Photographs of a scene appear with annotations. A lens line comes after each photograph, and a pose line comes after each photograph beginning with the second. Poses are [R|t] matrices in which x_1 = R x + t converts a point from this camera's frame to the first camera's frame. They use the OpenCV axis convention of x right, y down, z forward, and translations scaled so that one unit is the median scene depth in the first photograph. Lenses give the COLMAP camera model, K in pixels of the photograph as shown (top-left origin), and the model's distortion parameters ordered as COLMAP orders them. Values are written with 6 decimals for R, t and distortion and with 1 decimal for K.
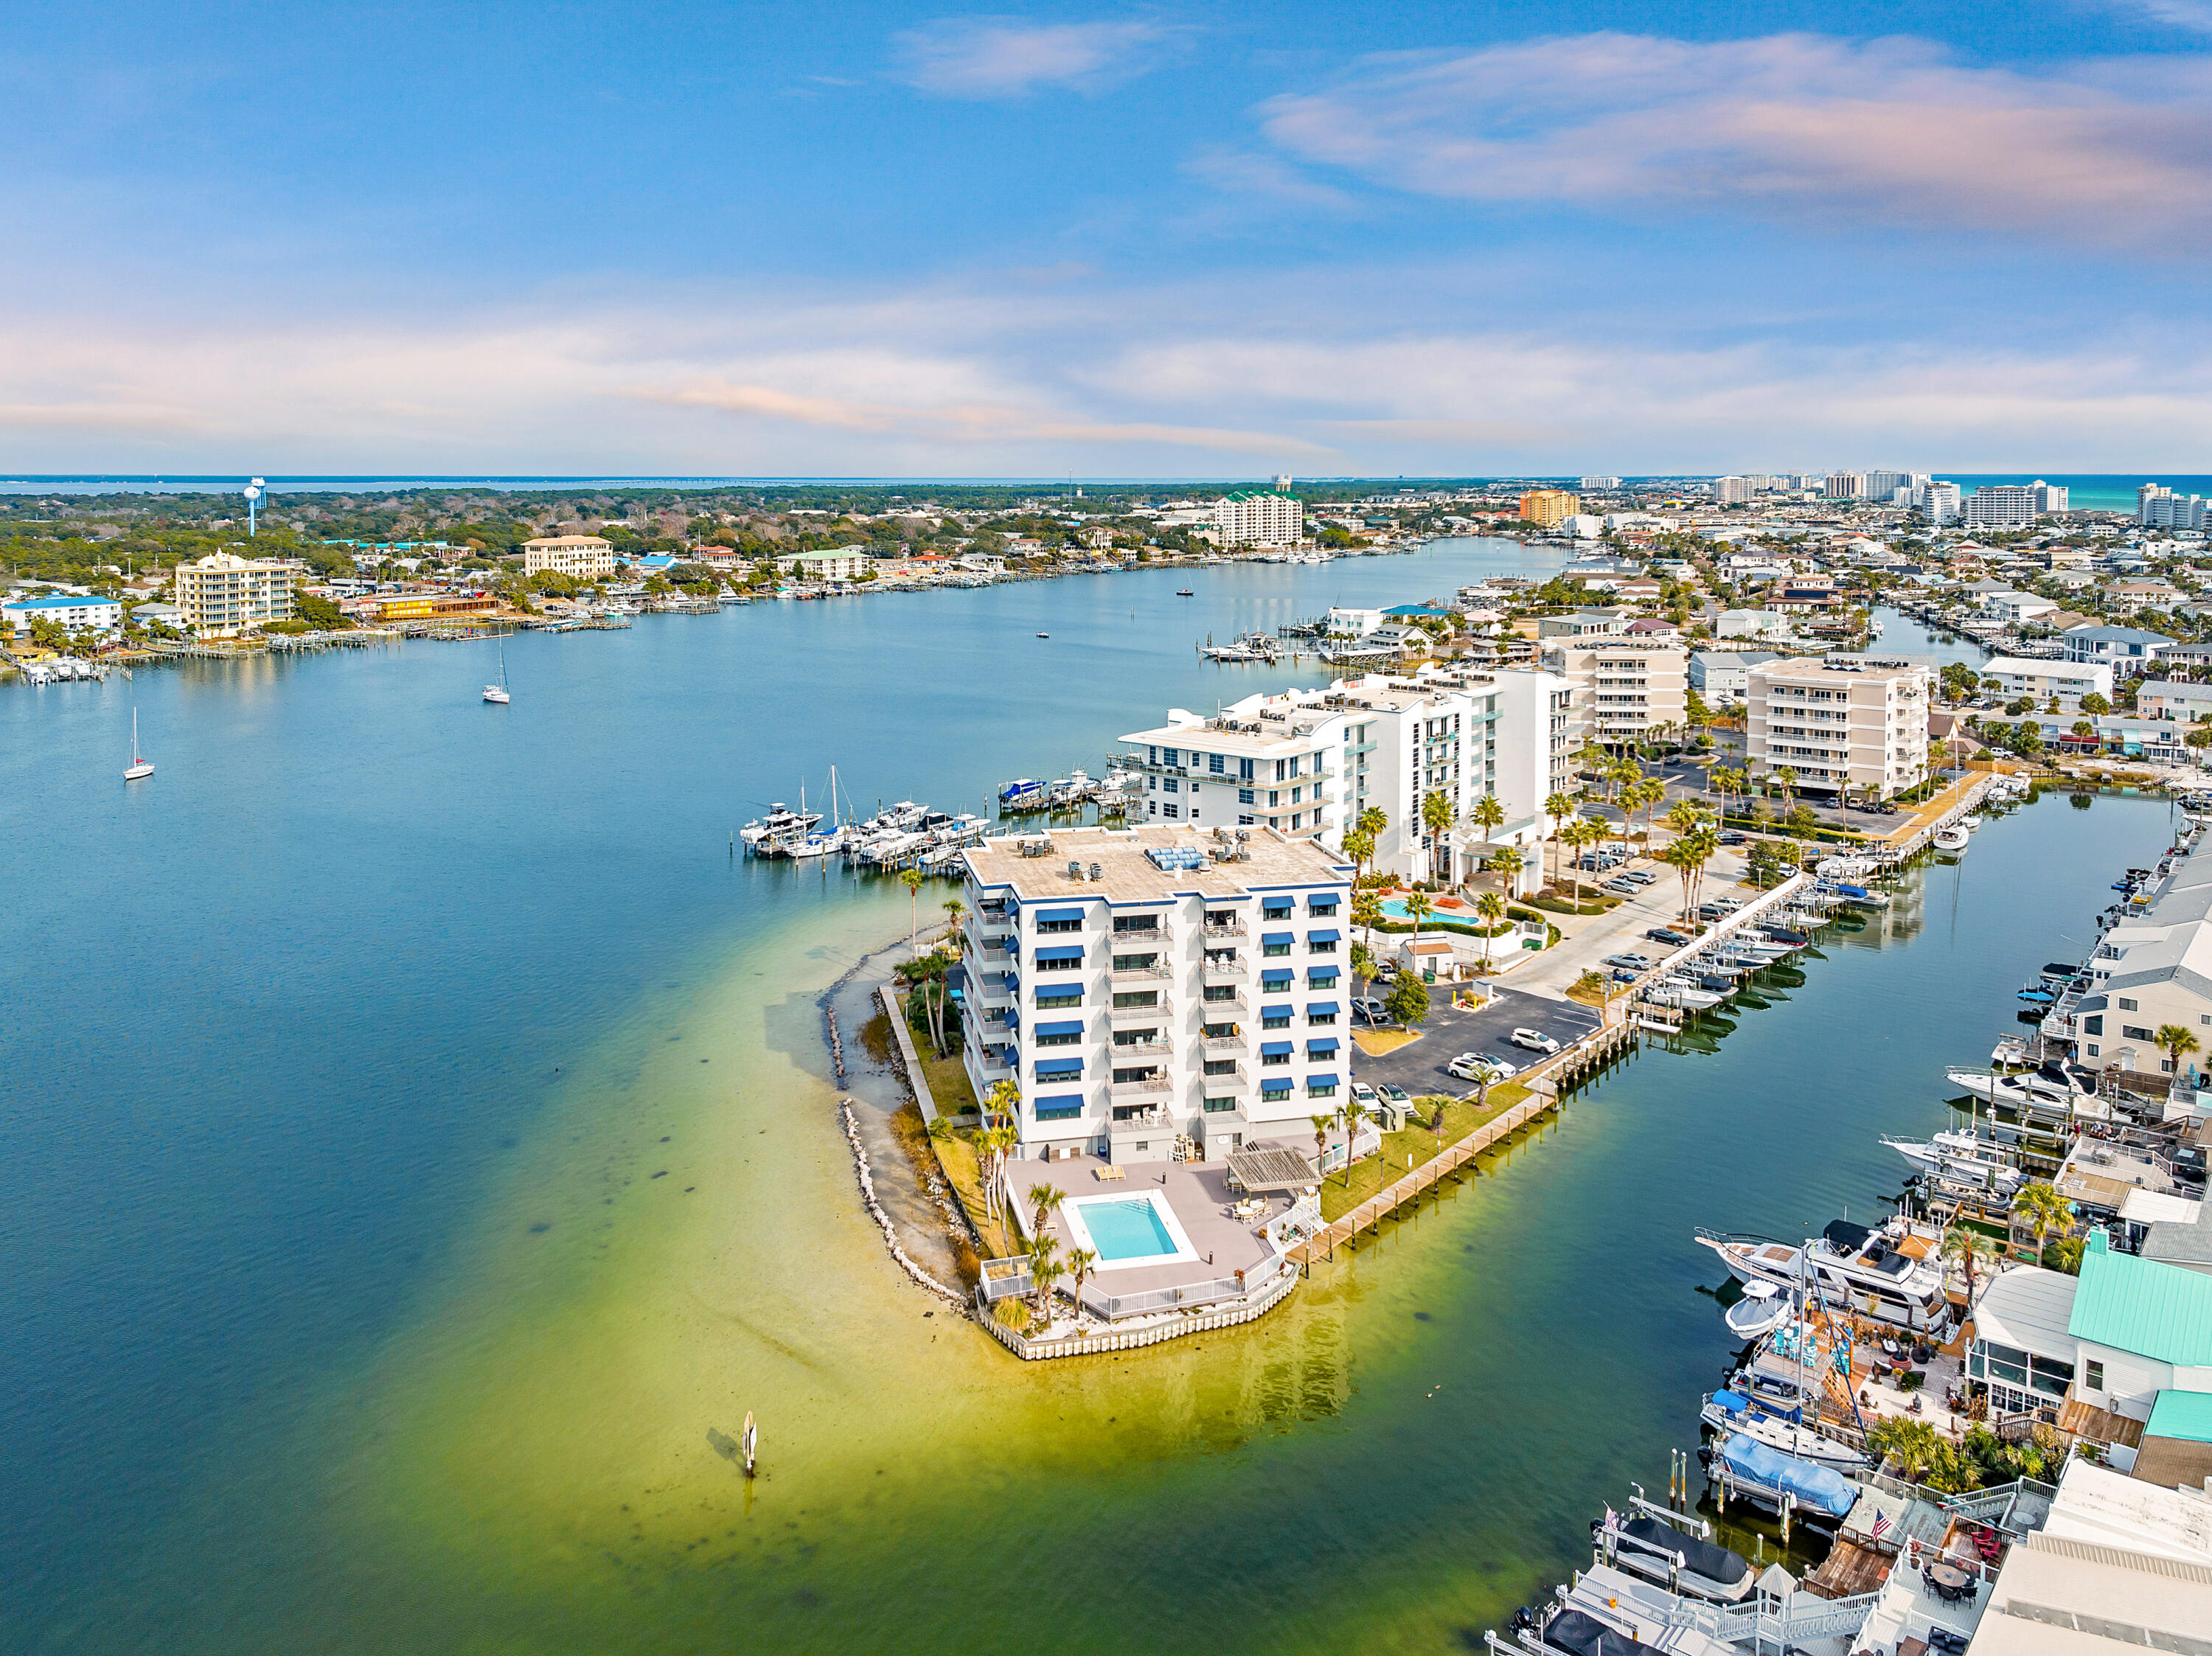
lens RADIAL K [[1588.8, 0, 1112.9], [0, 1588.8, 872.7], [0, 0, 1]] dist [0.001312, -0.033463]
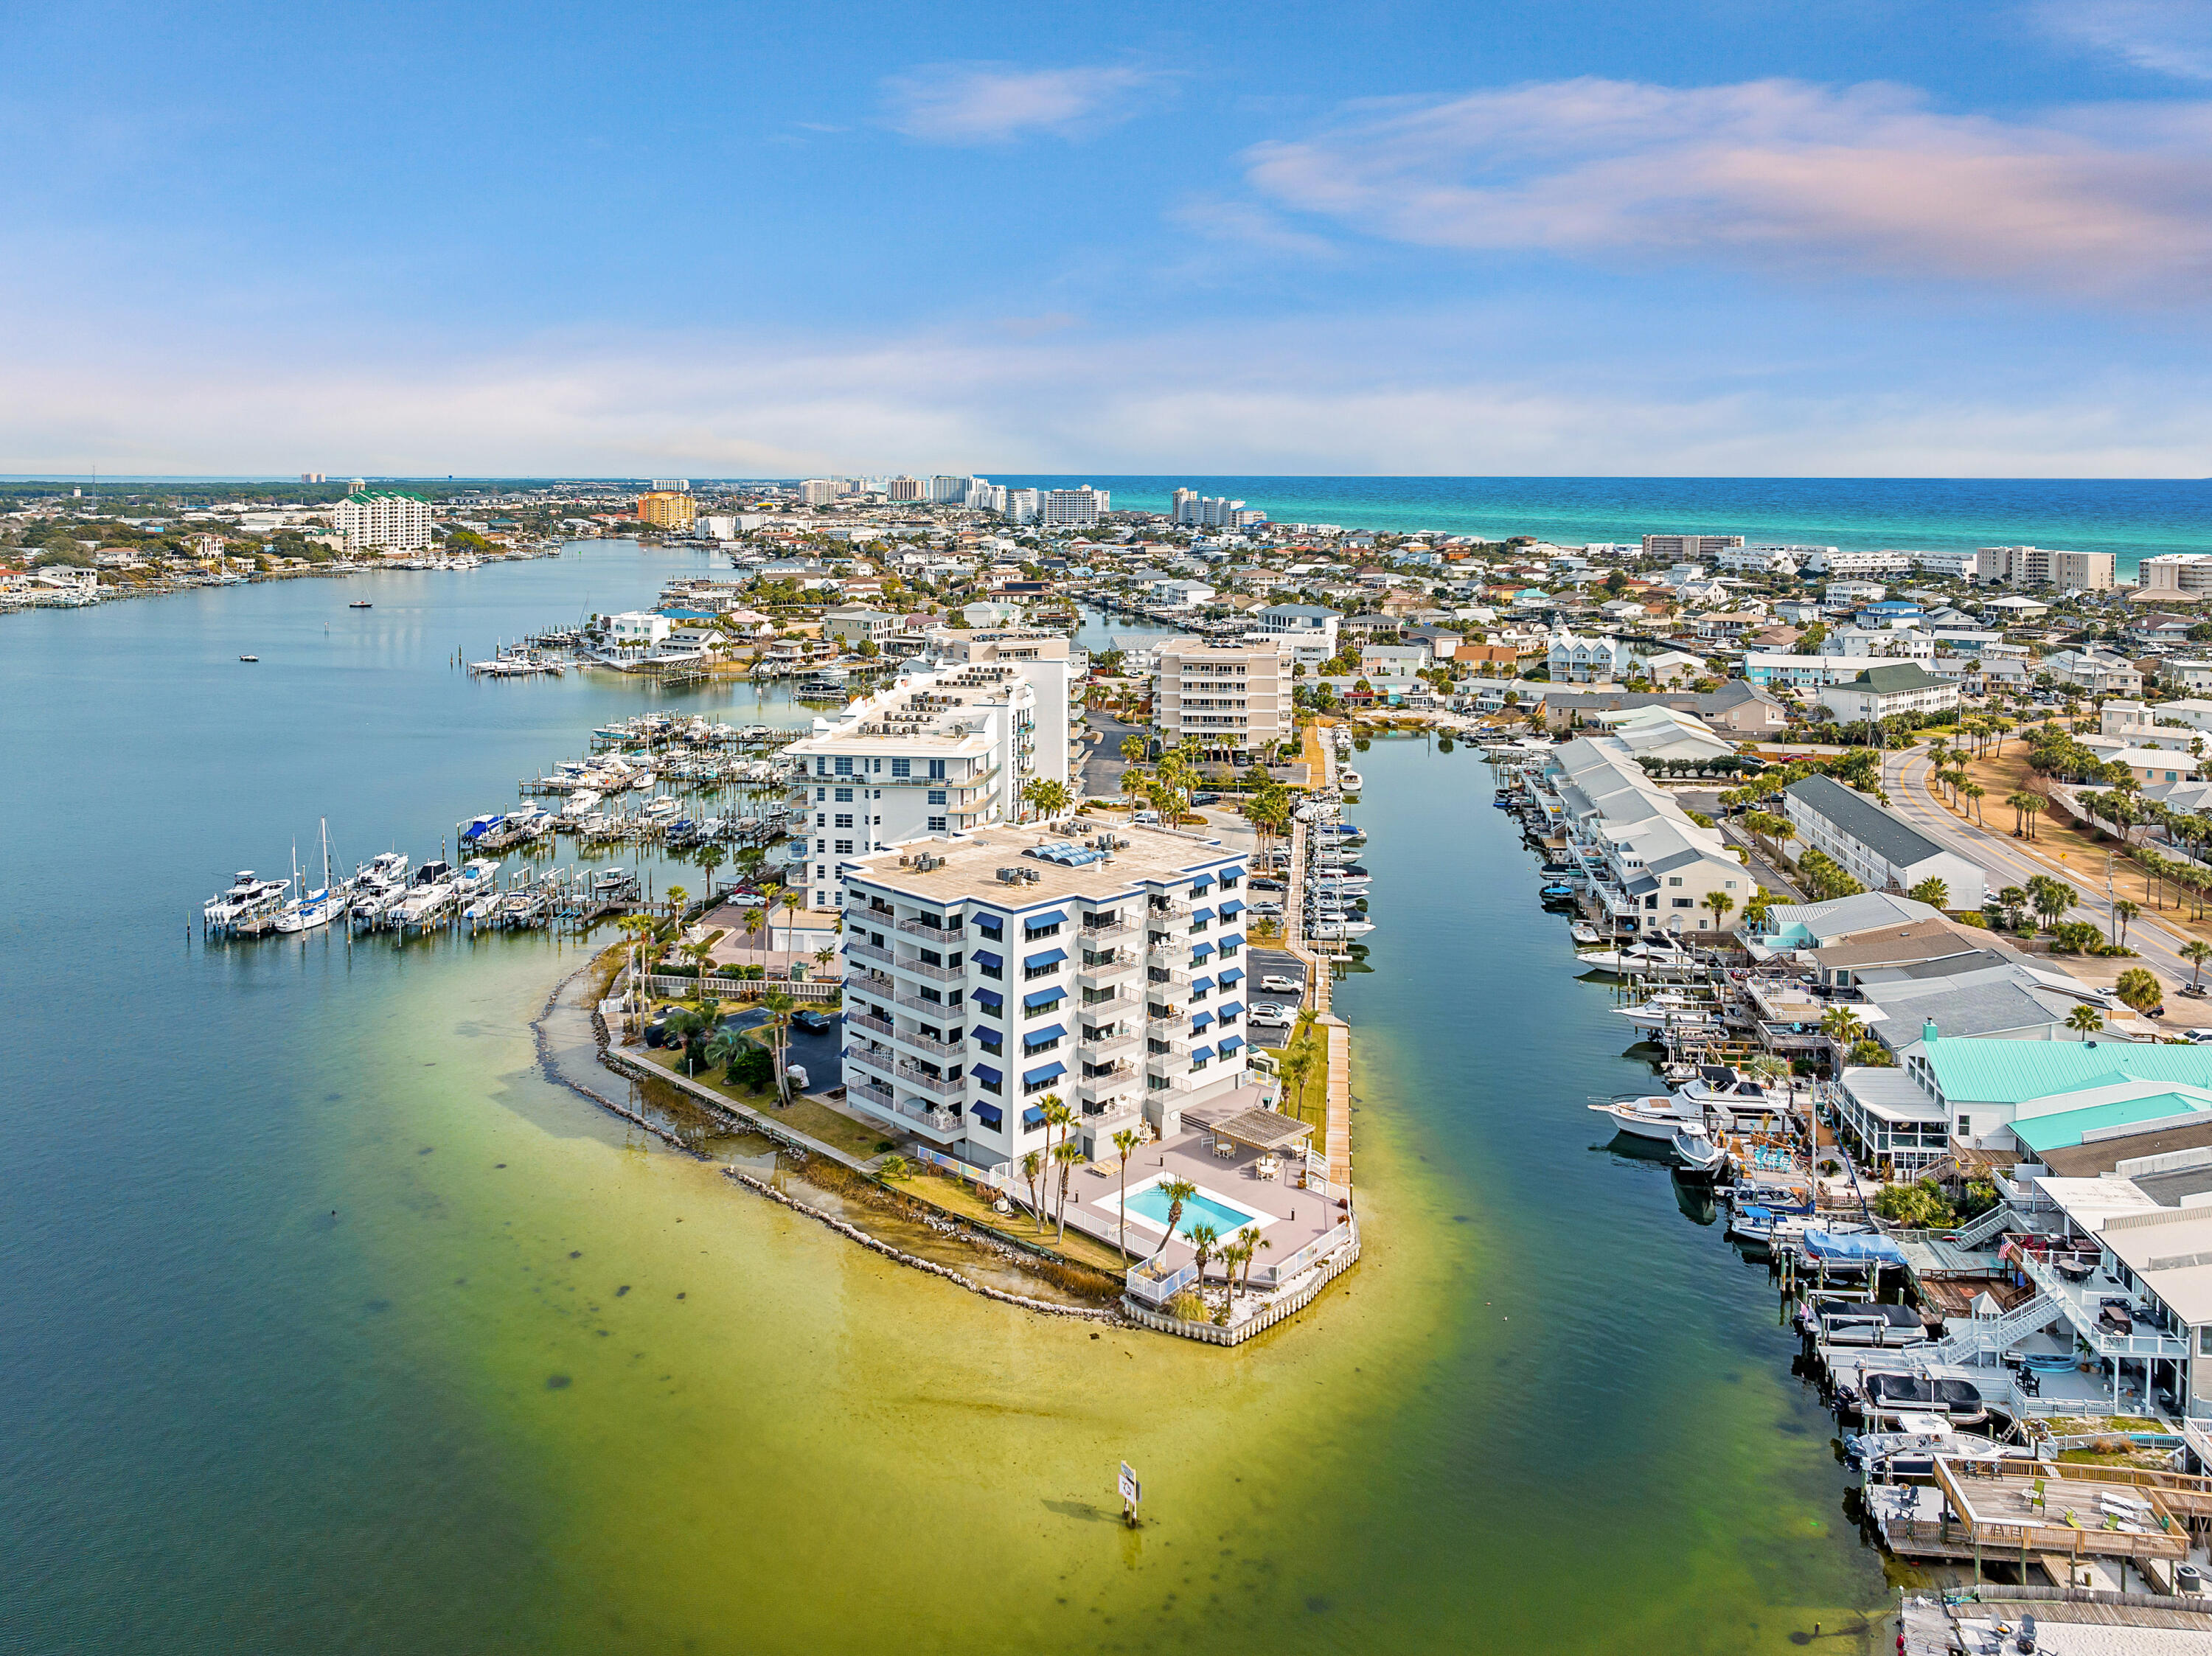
lens RADIAL K [[1588.8, 0, 1118.3], [0, 1588.8, 862.2], [0, 0, 1]] dist [0.001312, -0.033463]
pose [[0.841101, -0.118291, 0.527784, -0.268172], [0.122082, 0.992130, 0.027808, -0.016241], [-0.526920, 0.041044, 0.848924, 0.071643]]
